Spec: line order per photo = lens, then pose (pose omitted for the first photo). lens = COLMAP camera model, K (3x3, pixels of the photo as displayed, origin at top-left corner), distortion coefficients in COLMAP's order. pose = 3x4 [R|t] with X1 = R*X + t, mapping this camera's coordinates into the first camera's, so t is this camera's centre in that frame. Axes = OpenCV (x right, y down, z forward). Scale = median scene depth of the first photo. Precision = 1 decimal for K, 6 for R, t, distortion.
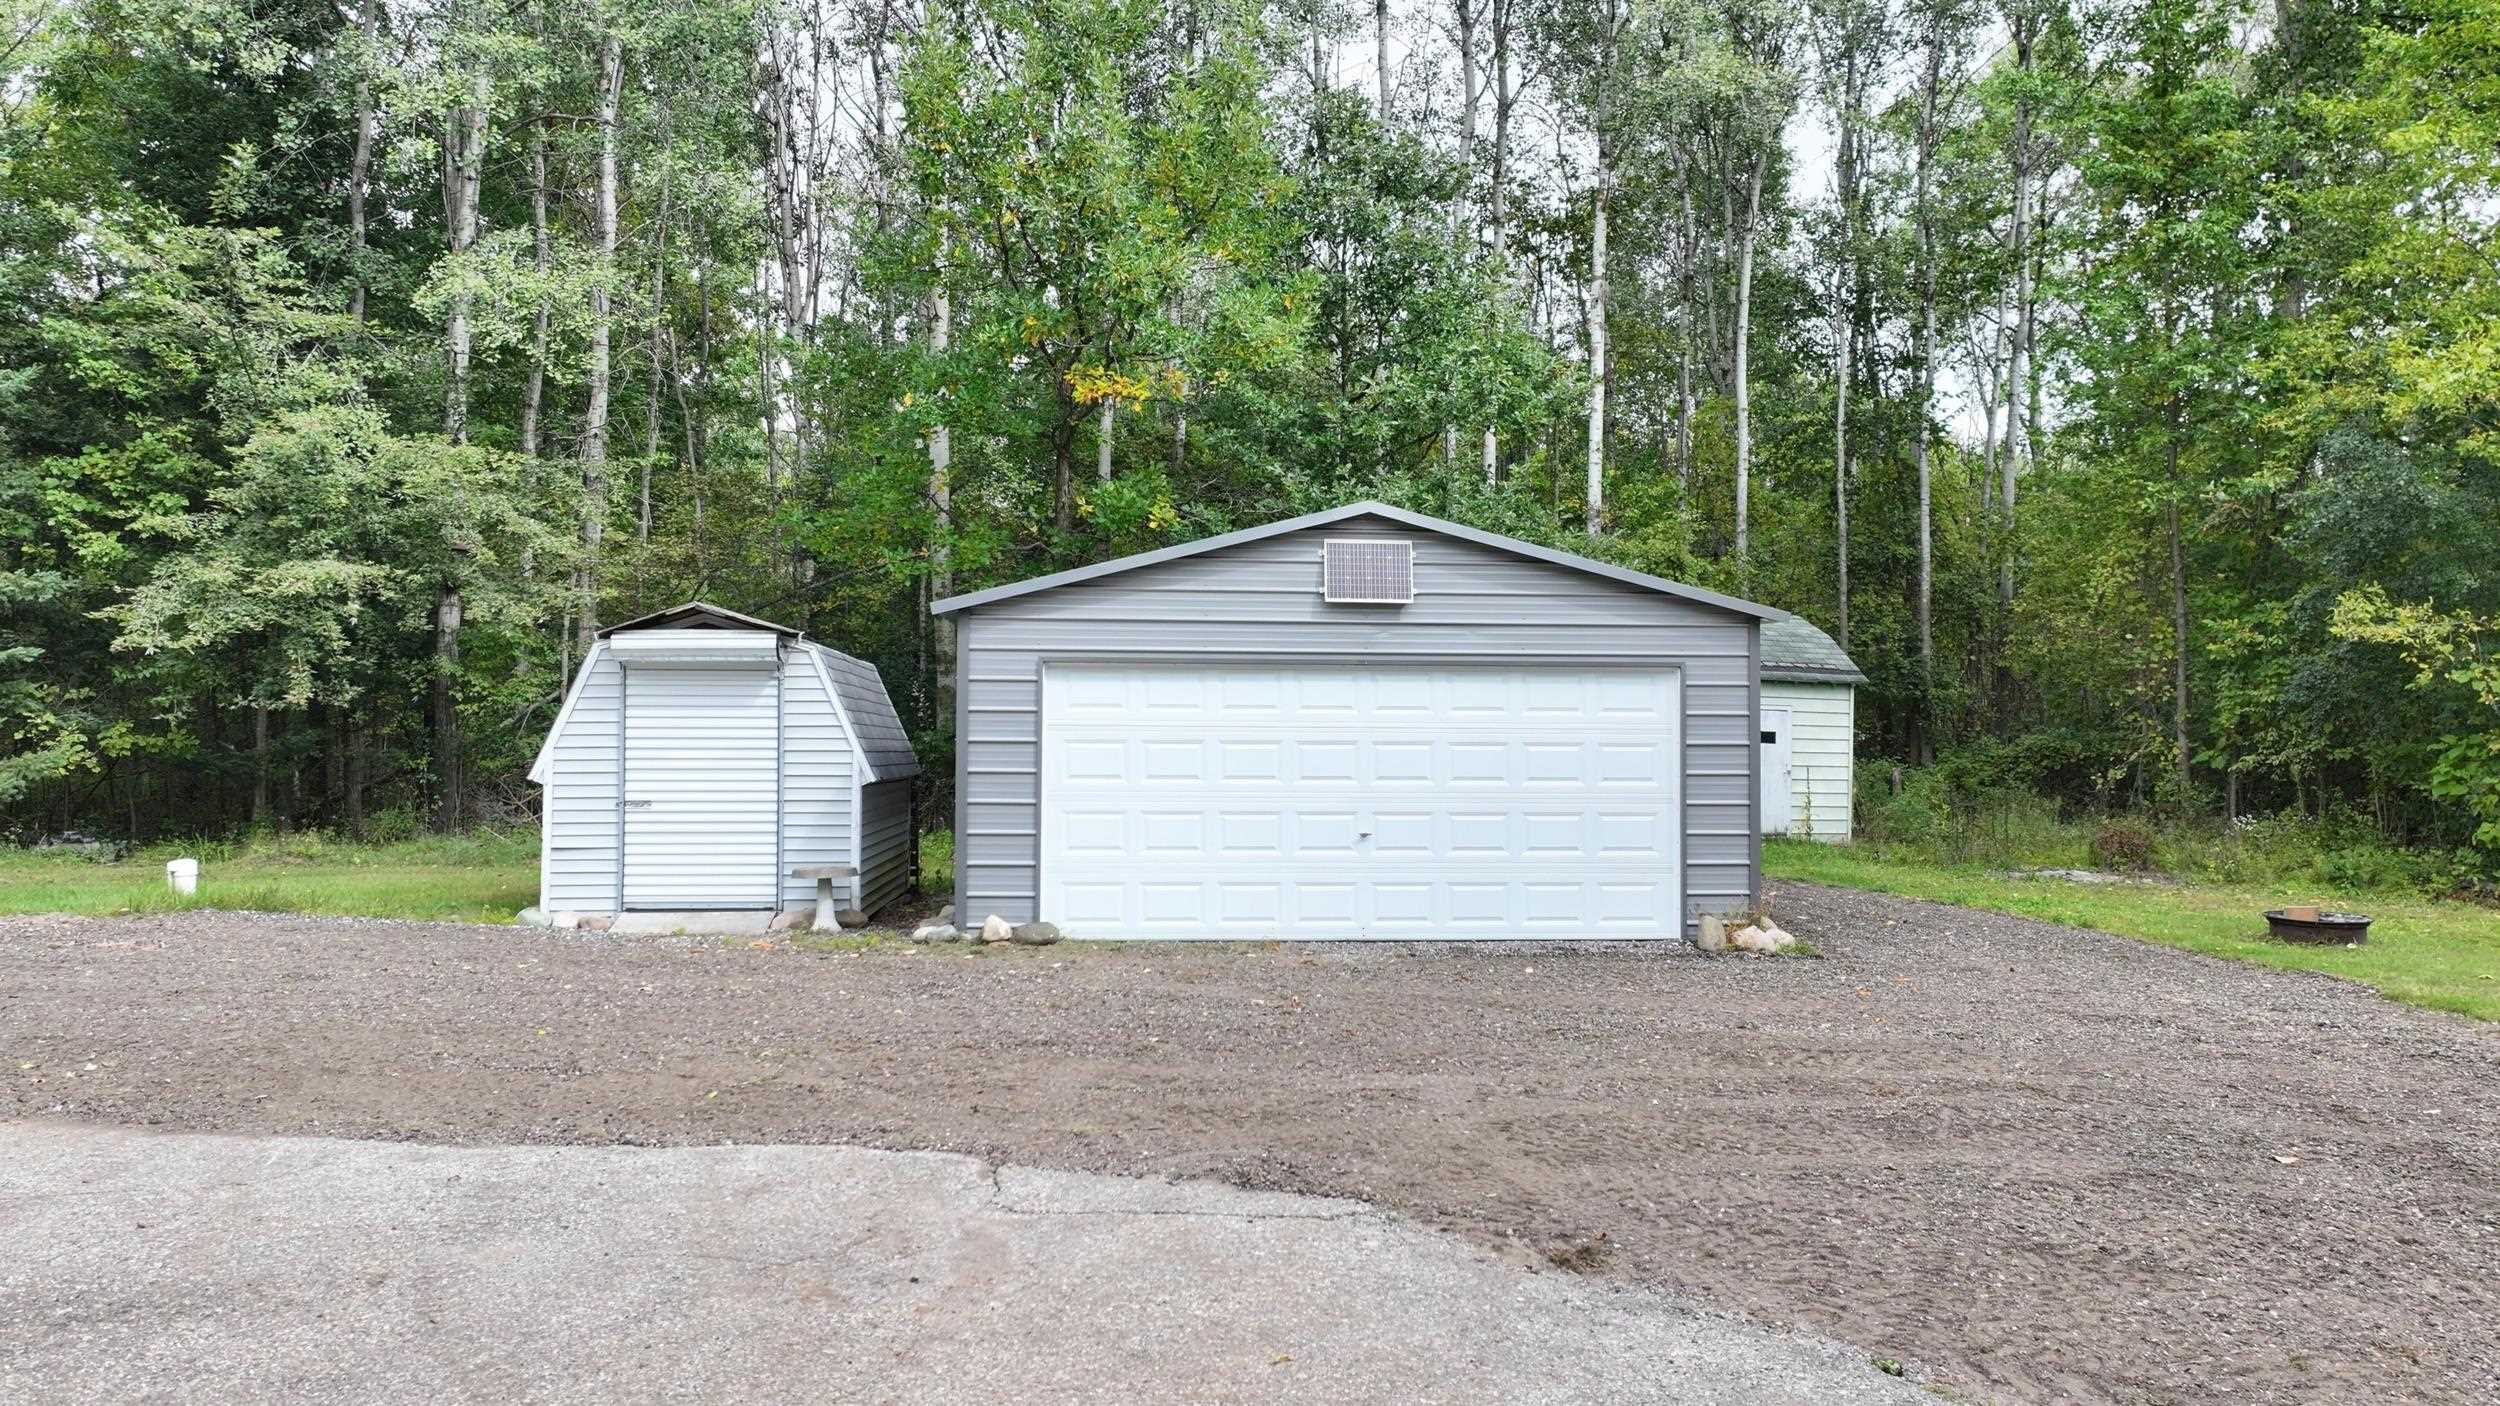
lens RADIAL K [[1745.3, 0, 1255.7], [0, 1745.3, 708.5], [0, 0, 1]] dist [0.006593, 0.007154]
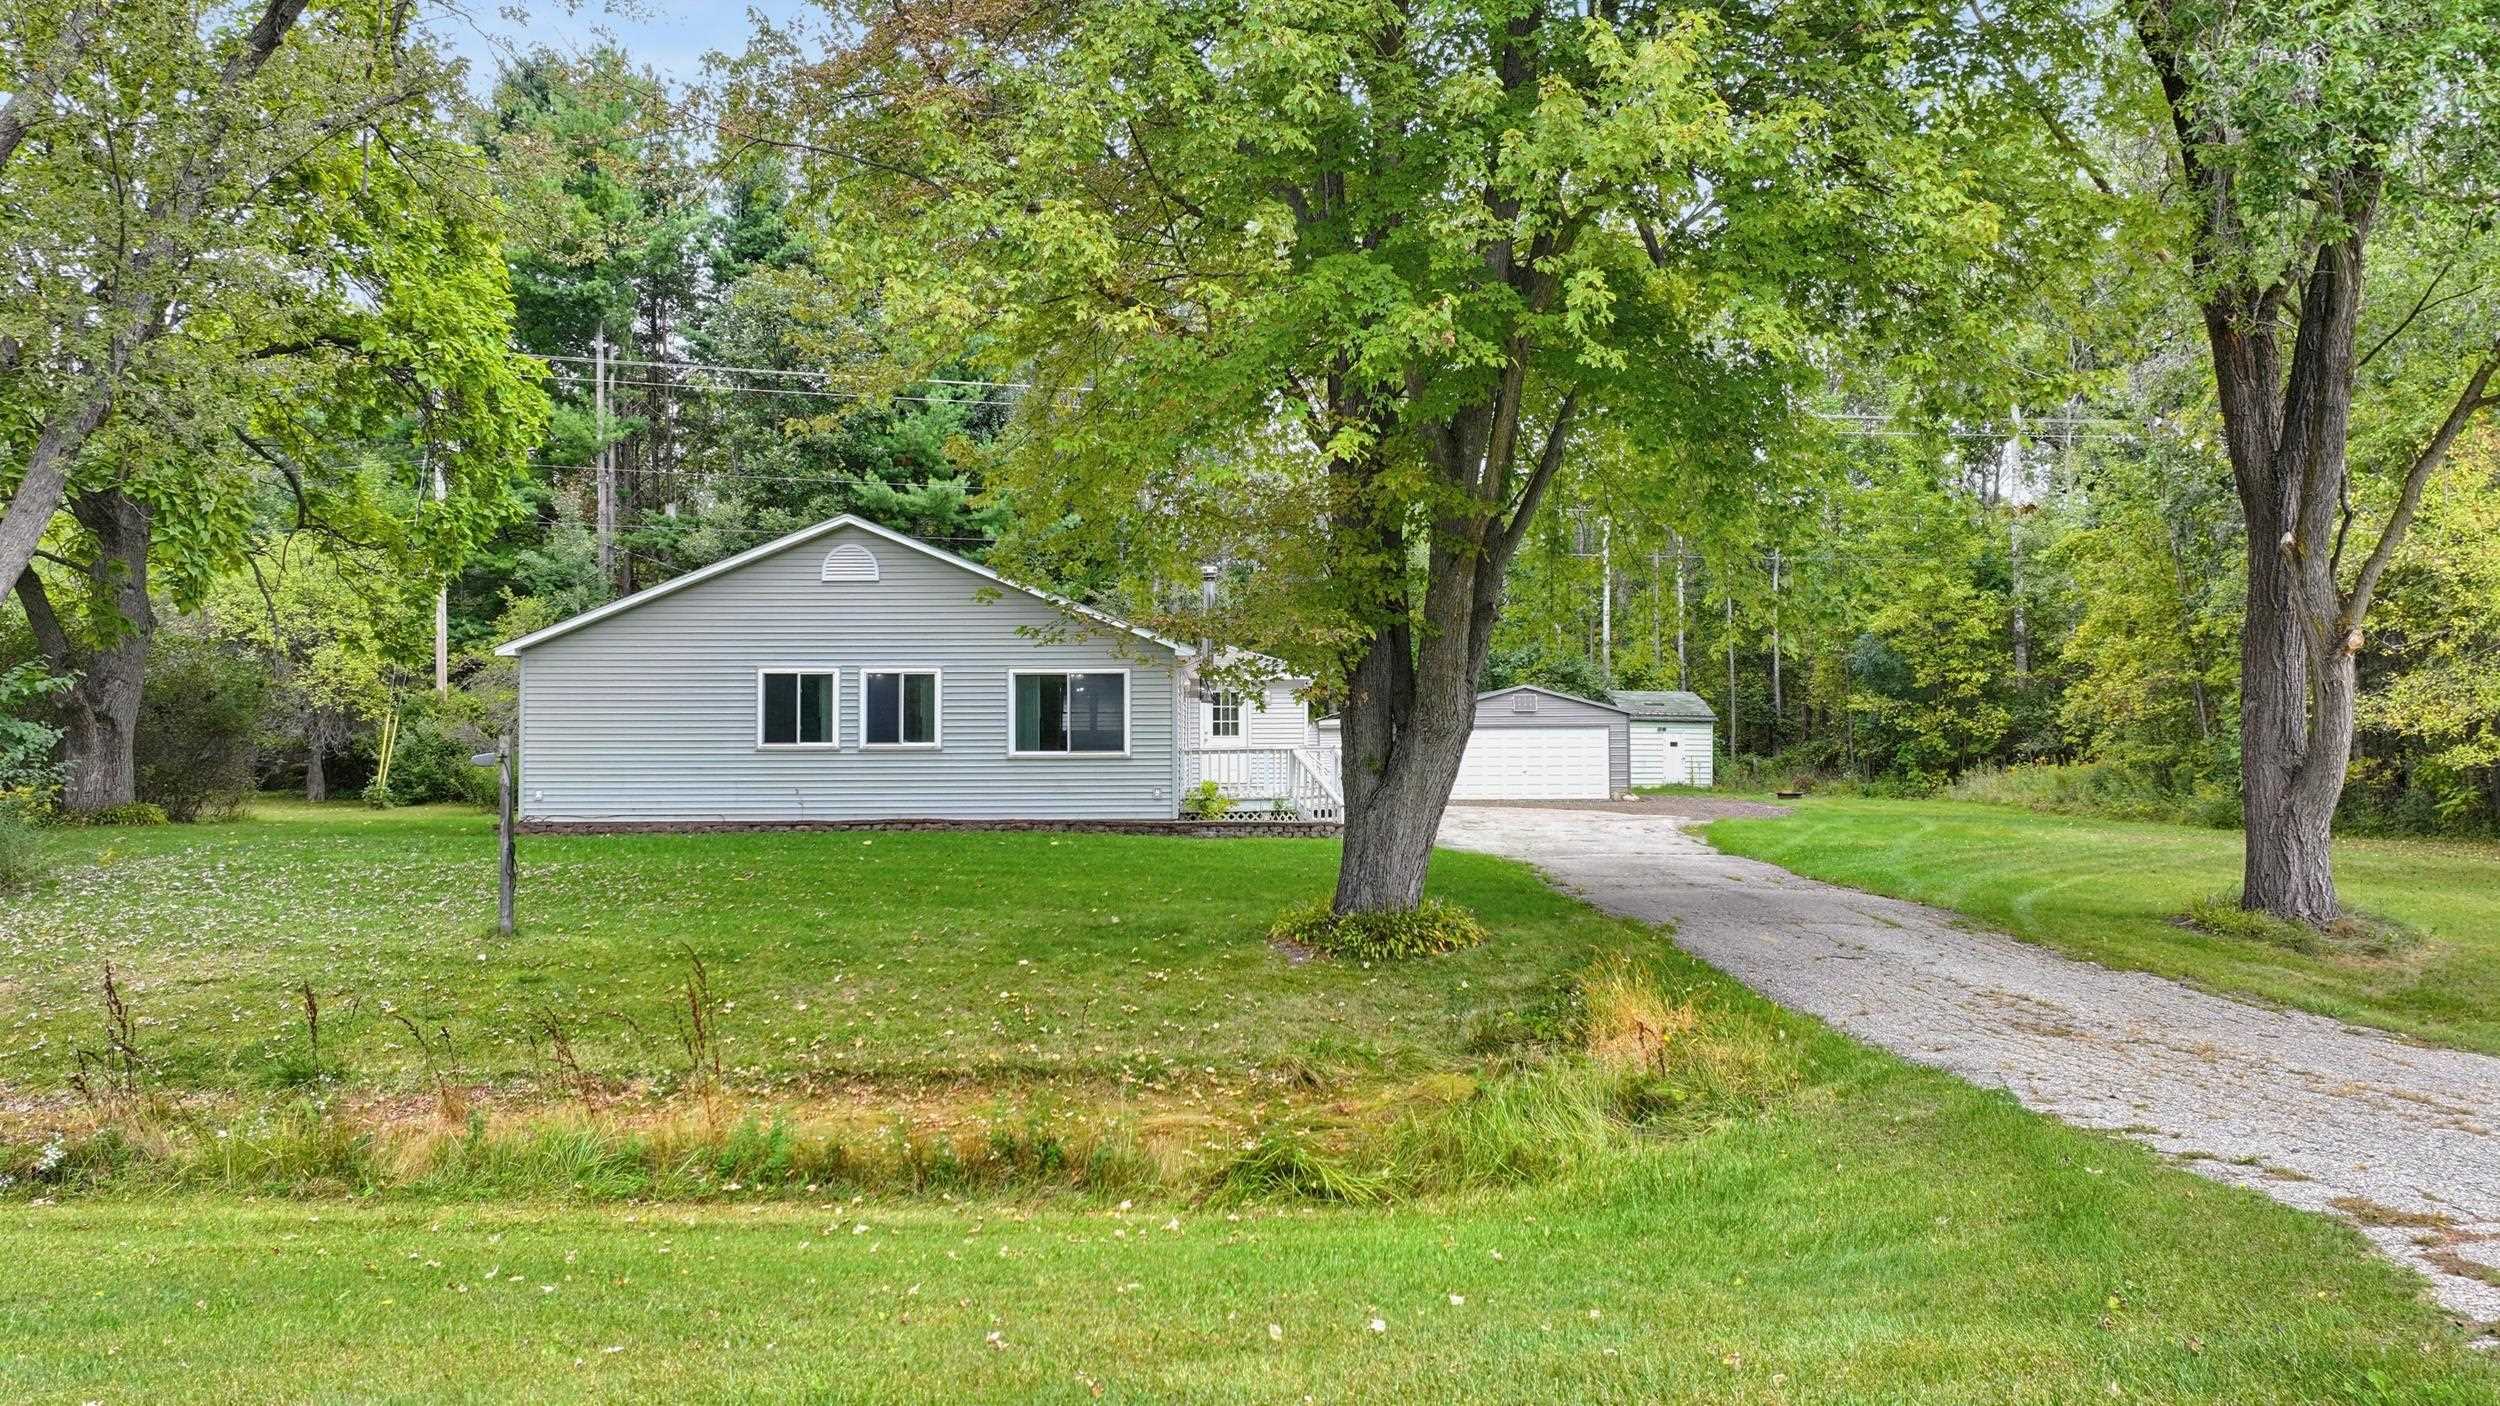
lens RADIAL K [[1745.3, 0, 1249.9], [0, 1745.3, 717.3], [0, 0, 1]] dist [0.006593, 0.007154]
pose [[0.999020, -0.015161, -0.041589, -0.221811], [0.015119, 0.999885, -0.001318, -0.031265], [0.041604, 0.000688, 0.999134, -1.646780]]
